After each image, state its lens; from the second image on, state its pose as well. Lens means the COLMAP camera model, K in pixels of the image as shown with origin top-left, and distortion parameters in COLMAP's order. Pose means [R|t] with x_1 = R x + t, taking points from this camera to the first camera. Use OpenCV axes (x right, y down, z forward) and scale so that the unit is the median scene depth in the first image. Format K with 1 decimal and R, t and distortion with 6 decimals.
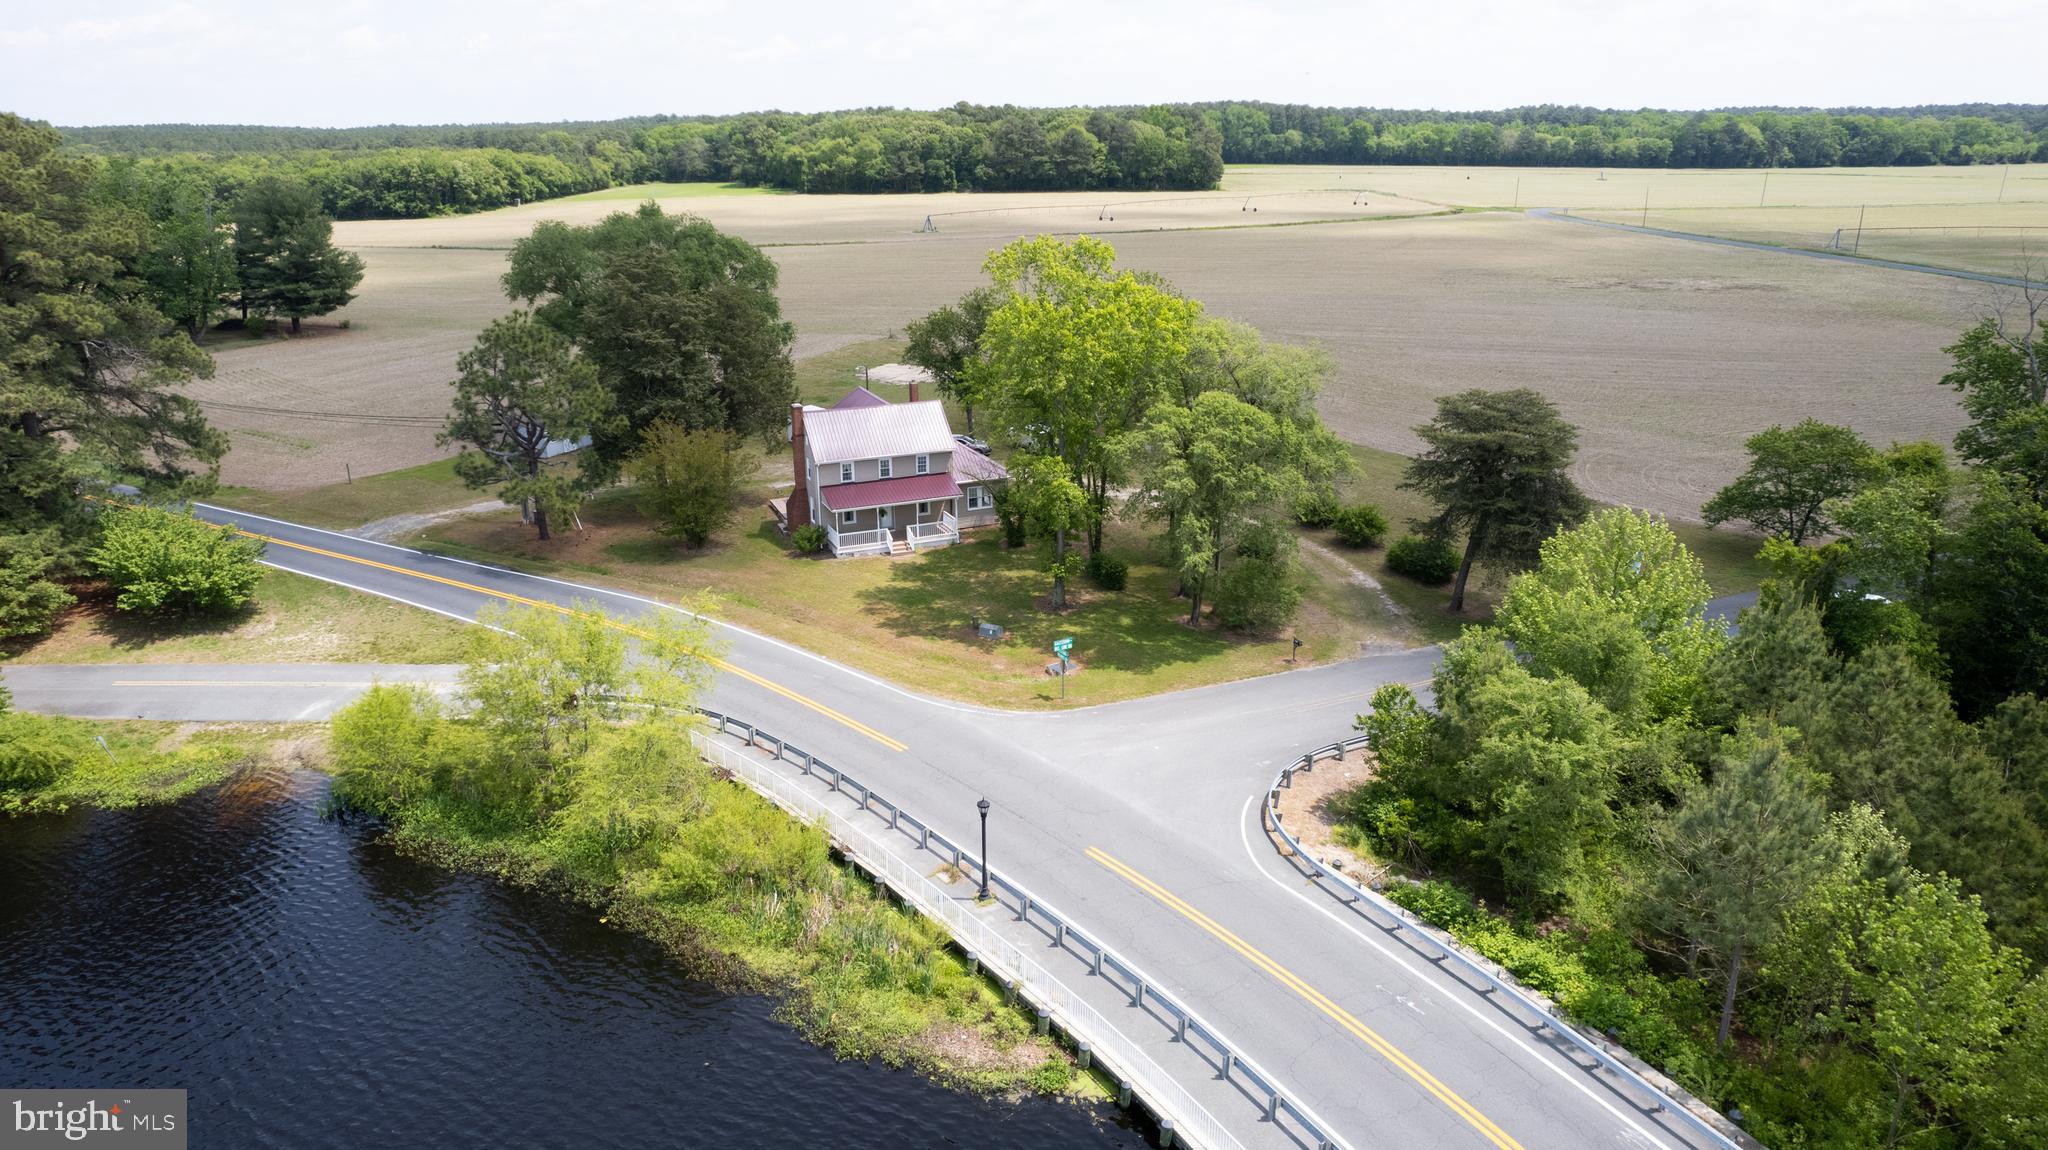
lens RADIAL K [[1338.3, 0, 1015.1], [0, 1338.3, 579.4], [0, 0, 1]] dist [-0.081380, 0.074693]
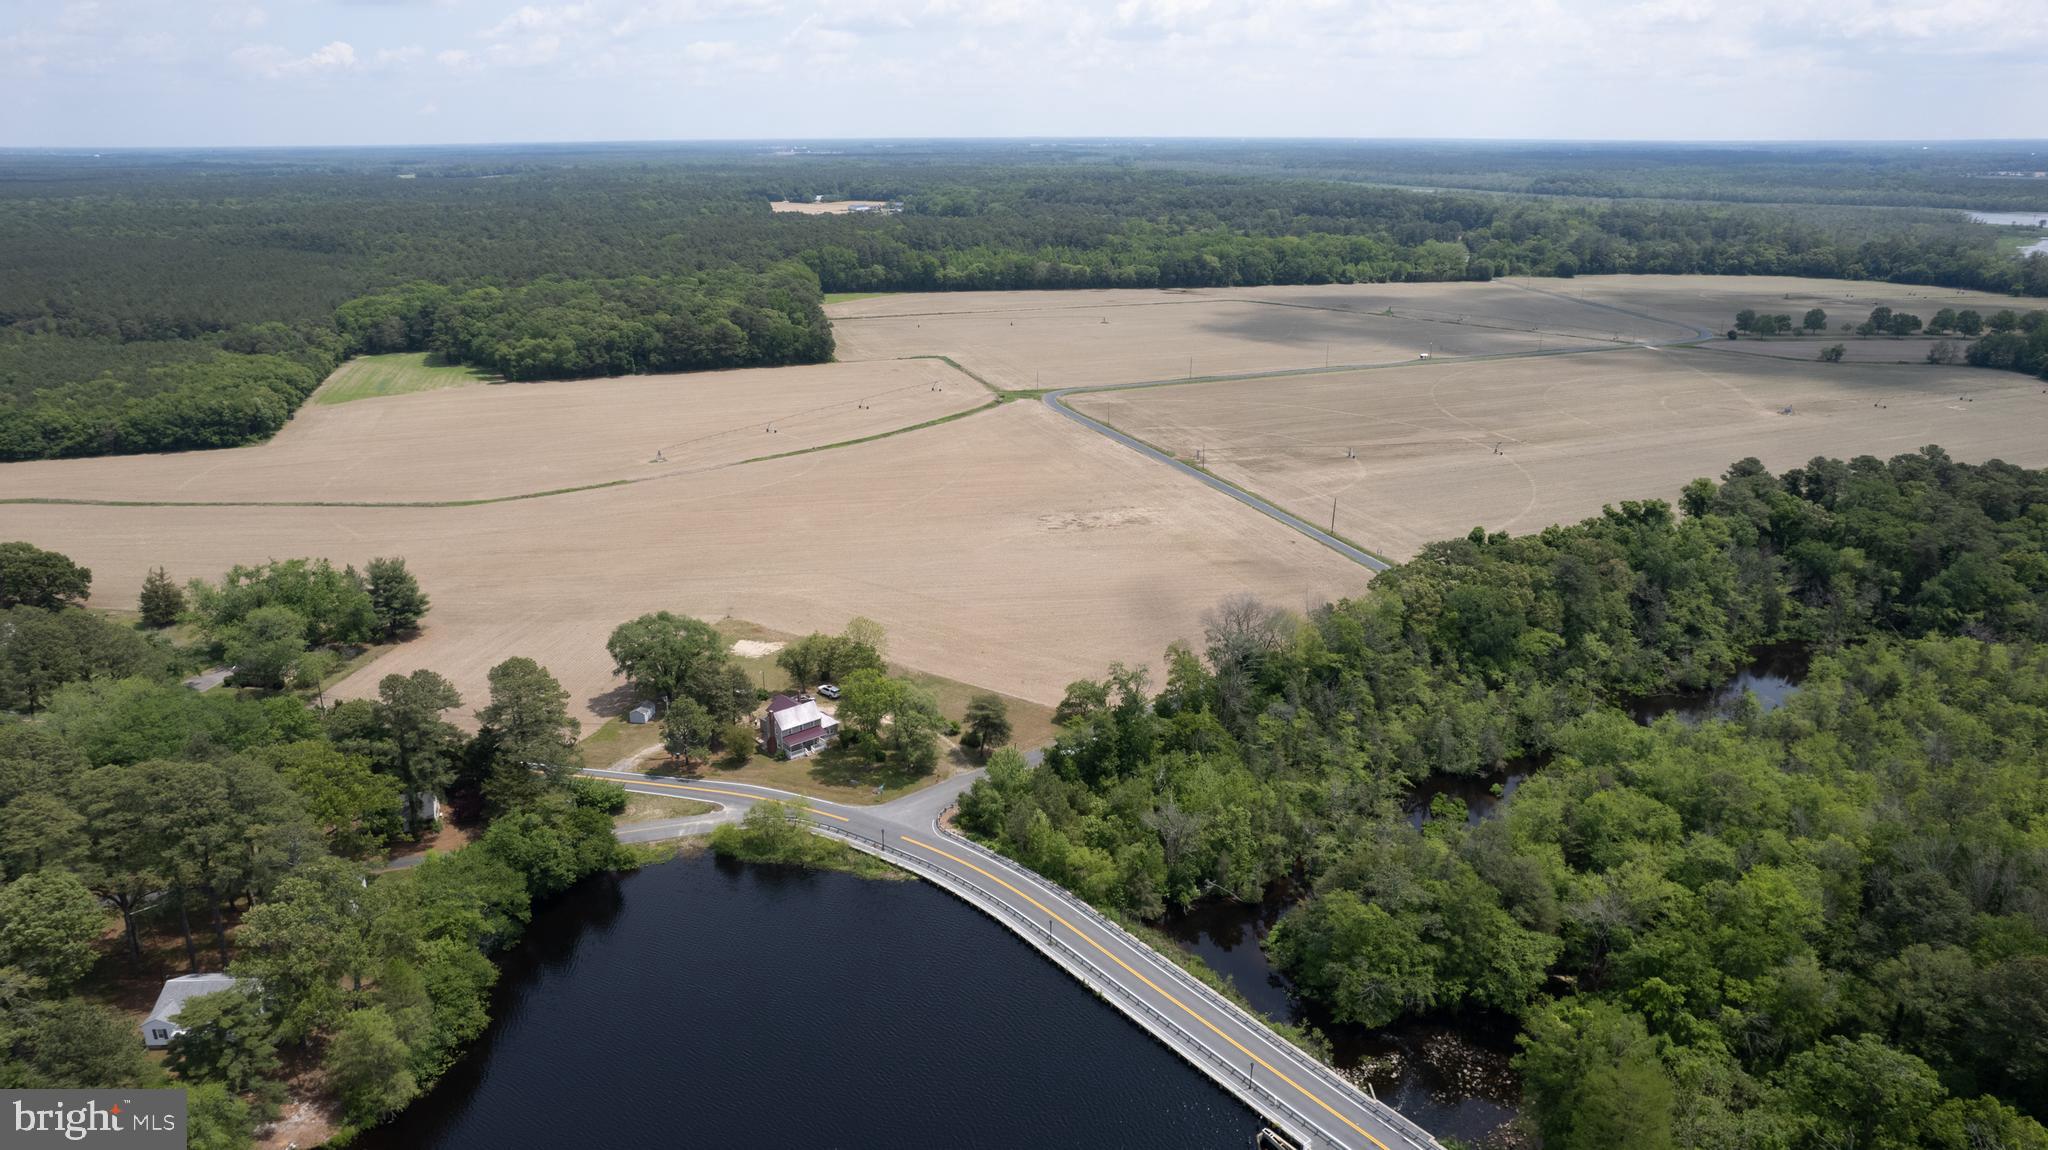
lens RADIAL K [[1338.3, 0, 1015.1], [0, 1338.3, 579.4], [0, 0, 1]] dist [-0.081380, 0.074693]
pose [[0.953371, -0.095267, 0.286371, -0.102588], [0.095401, 0.995347, 0.013519, -0.090247], [-0.286327, 0.014431, 0.958023, -0.451449]]
